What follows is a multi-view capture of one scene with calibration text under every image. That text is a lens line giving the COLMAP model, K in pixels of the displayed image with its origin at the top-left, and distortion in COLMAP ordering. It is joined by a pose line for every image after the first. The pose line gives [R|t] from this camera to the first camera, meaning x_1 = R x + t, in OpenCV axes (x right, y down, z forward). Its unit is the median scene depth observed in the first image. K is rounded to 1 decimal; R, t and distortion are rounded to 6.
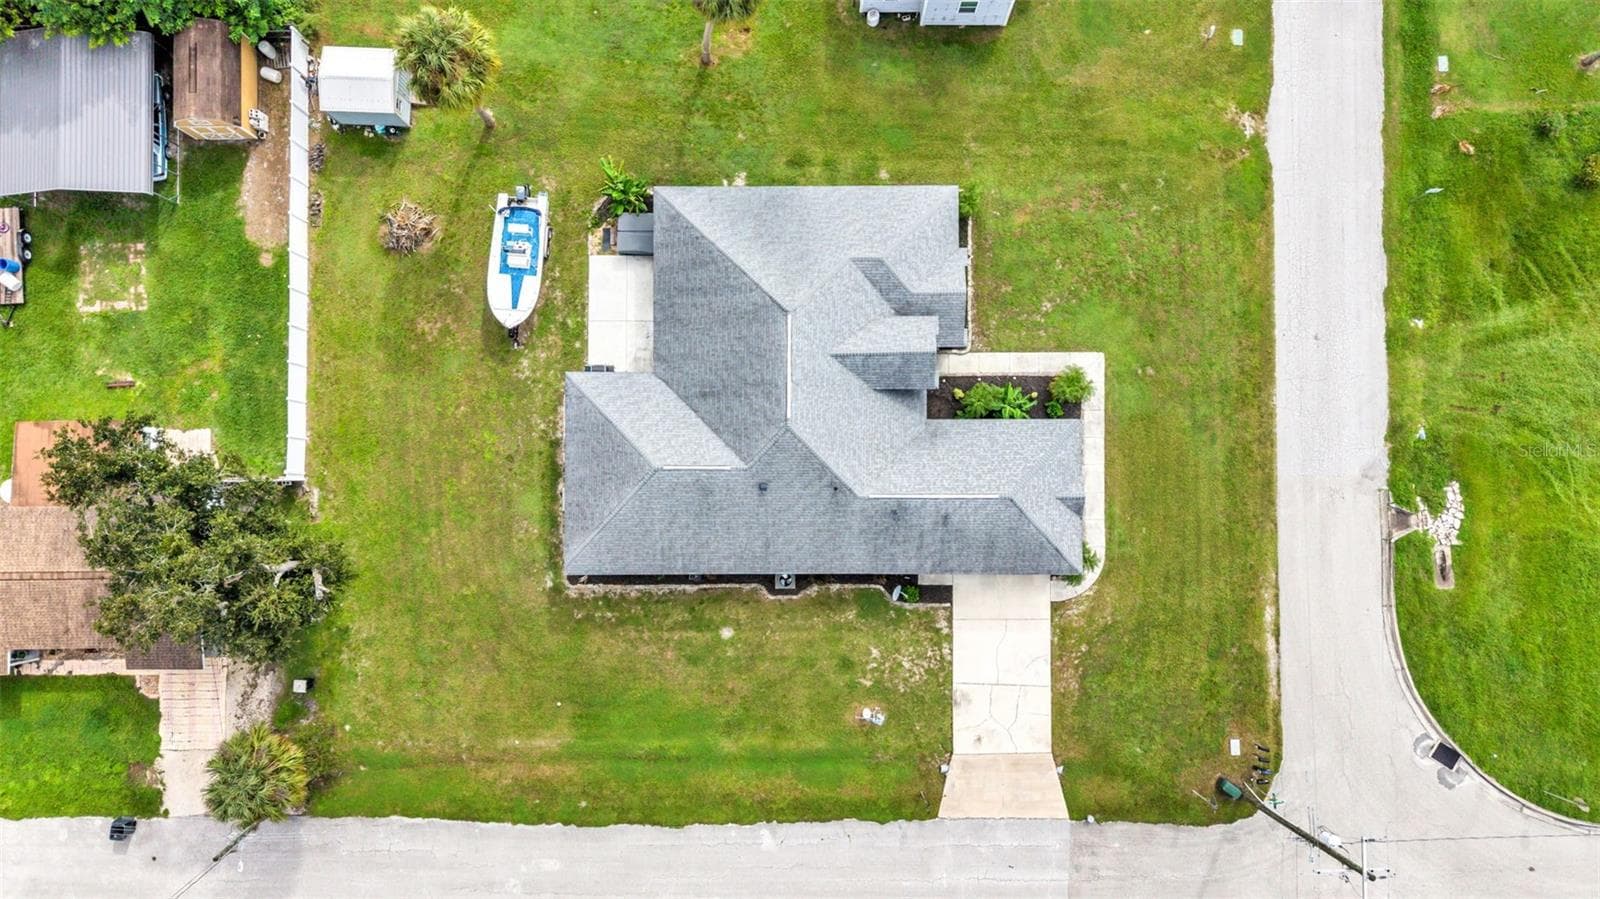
lens RADIAL K [[1080.0, 0, 803.4], [0, 1080.0, 446.8], [0, 0, 1]] dist [0.003195, -0.004204]
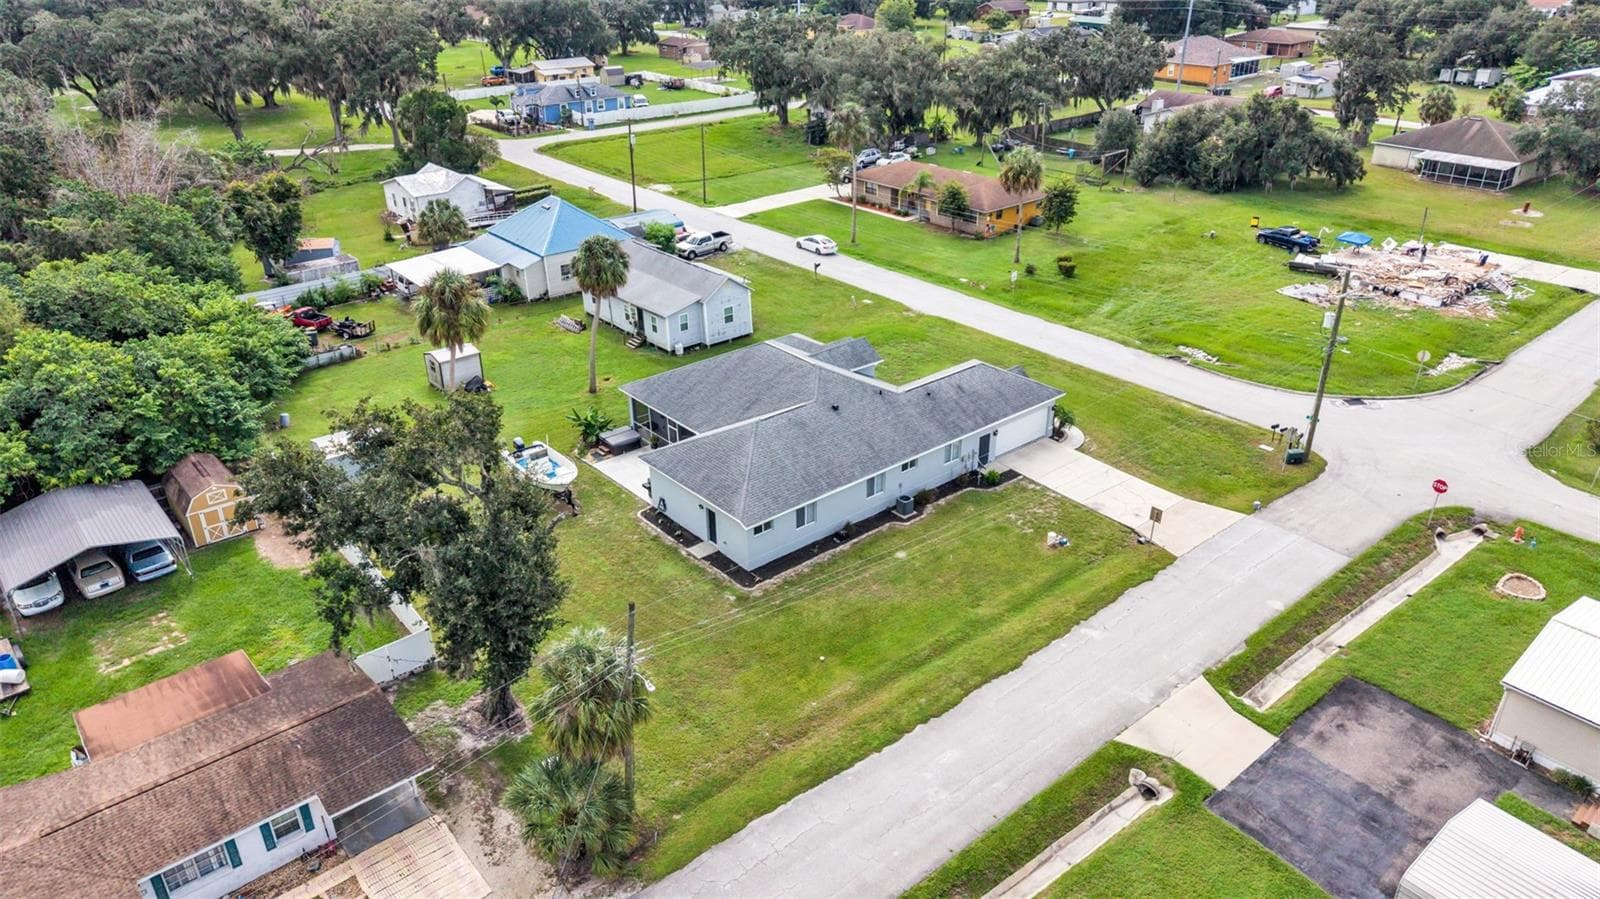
lens RADIAL K [[1080.0, 0, 803.4], [0, 1080.0, 446.8], [0, 0, 1]] dist [0.003195, -0.004204]
pose [[0.765047, -0.293710, 0.573094, -0.691637], [0.643898, 0.362556, -0.673757, 0.758831], [-0.009889, 0.884470, 0.466492, 0.436598]]
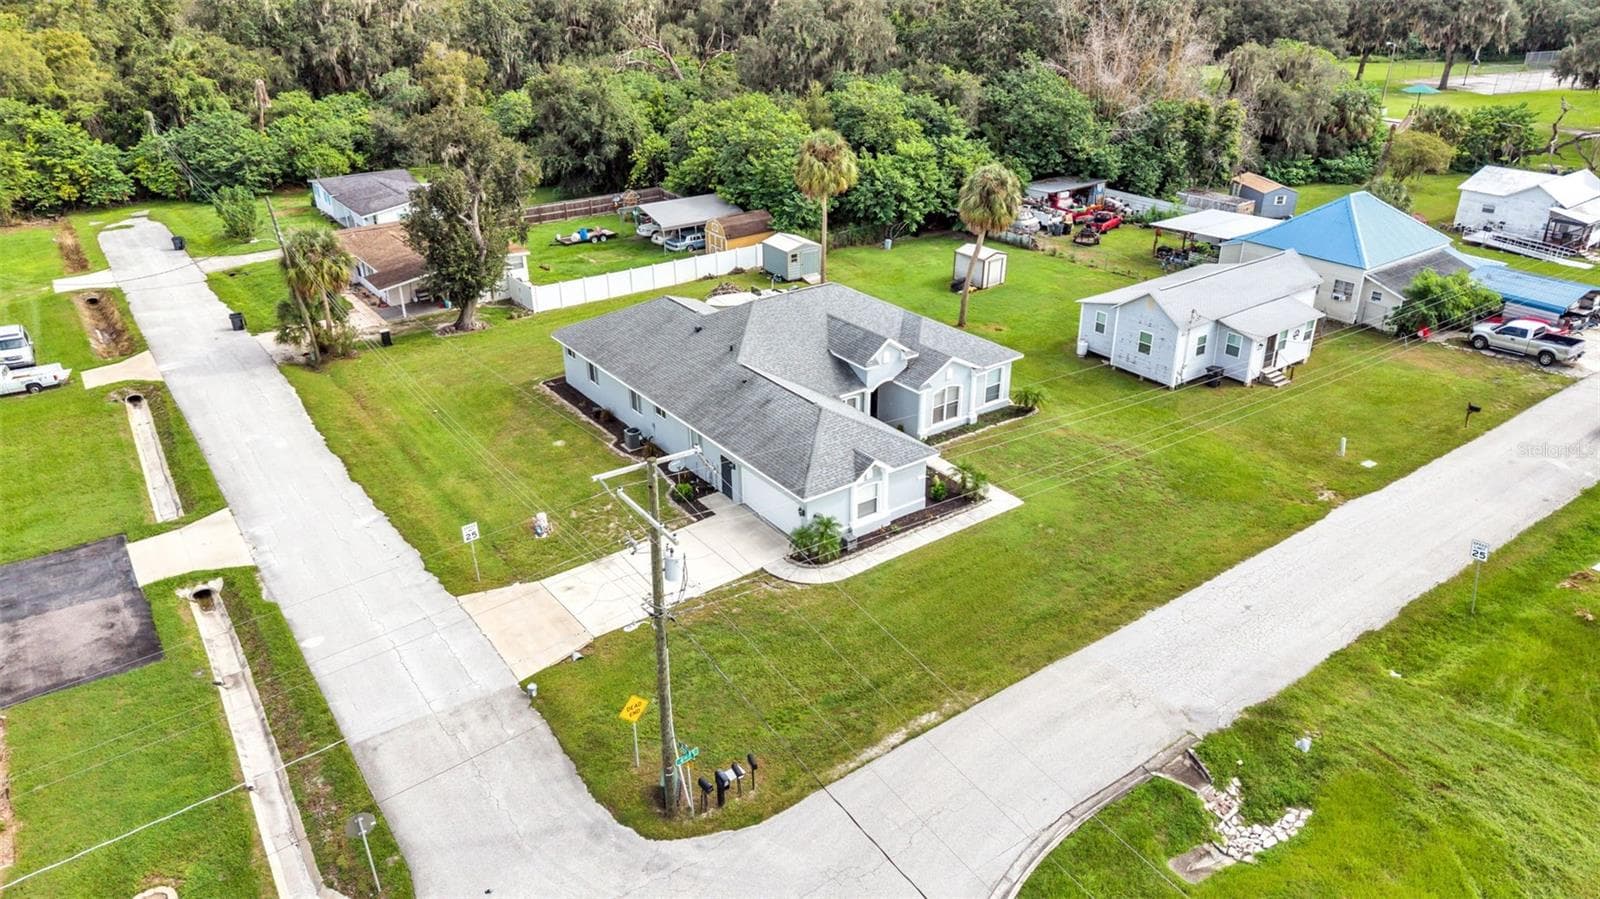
lens RADIAL K [[1080.0, 0, 803.4], [0, 1080.0, 446.8], [0, 0, 1]] dist [0.003195, -0.004204]
pose [[0.583540, 0.344870, -0.735218, 0.815418], [-0.811068, 0.292784, -0.506405, 0.503923], [0.040616, 0.891820, 0.450564, 0.549691]]
